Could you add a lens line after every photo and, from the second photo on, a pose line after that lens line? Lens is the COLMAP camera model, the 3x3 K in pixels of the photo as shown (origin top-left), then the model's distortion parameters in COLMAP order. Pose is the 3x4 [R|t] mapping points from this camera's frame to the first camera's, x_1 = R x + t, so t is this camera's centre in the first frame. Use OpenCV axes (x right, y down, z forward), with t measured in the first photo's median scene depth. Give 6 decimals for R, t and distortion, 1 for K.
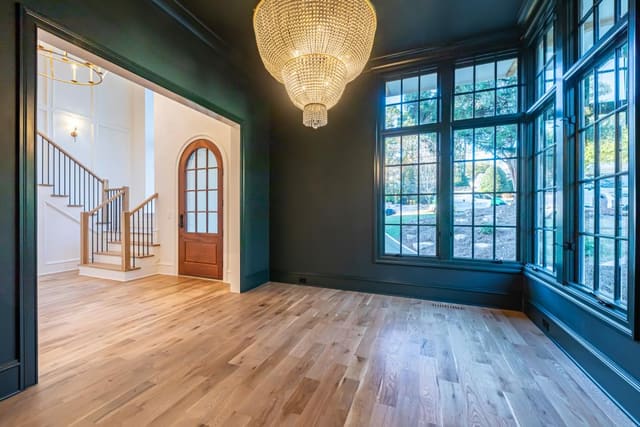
lens RADIAL K [[258.2, 0, 318.6], [0, 258.2, 211.5], [0, 0, 1]] dist [0.002241, -0.000088]
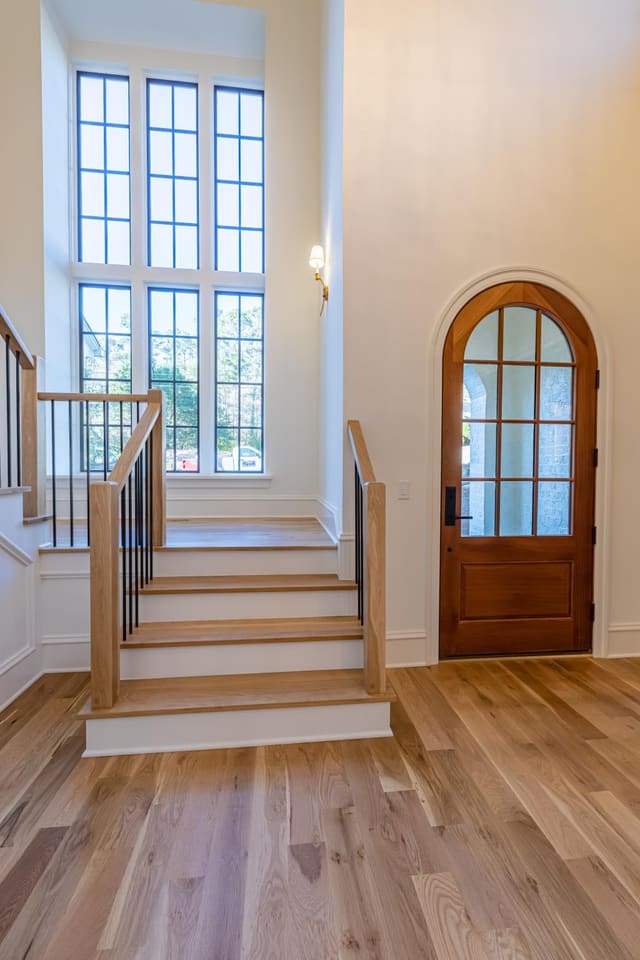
lens RADIAL K [[387.3, 0, 319.0], [0, 387.3, 475.3], [0, 0, 1]] dist [0.002241, -0.000088]
pose [[0.882839, -0.004780, 0.469651, -0.930450], [-0.006585, 0.999724, 0.022552, -0.015001], [-0.469629, -0.023002, 0.882564, 0.620710]]
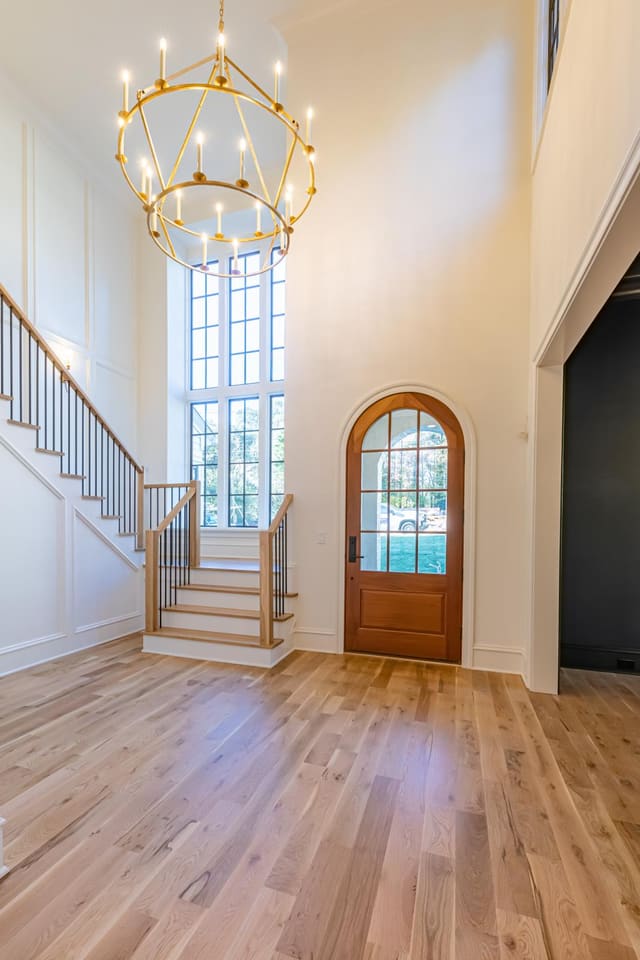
lens RADIAL K [[428.4, 0, 302.1], [0, 428.4, 530.8], [0, 0, 1]] dist [0.001116, -0.000432]
pose [[0.998904, 0.007454, 0.046211, -0.670309], [-0.008283, 0.999808, 0.017772, -0.014588], [-0.046069, -0.018135, 0.998774, 0.142917]]
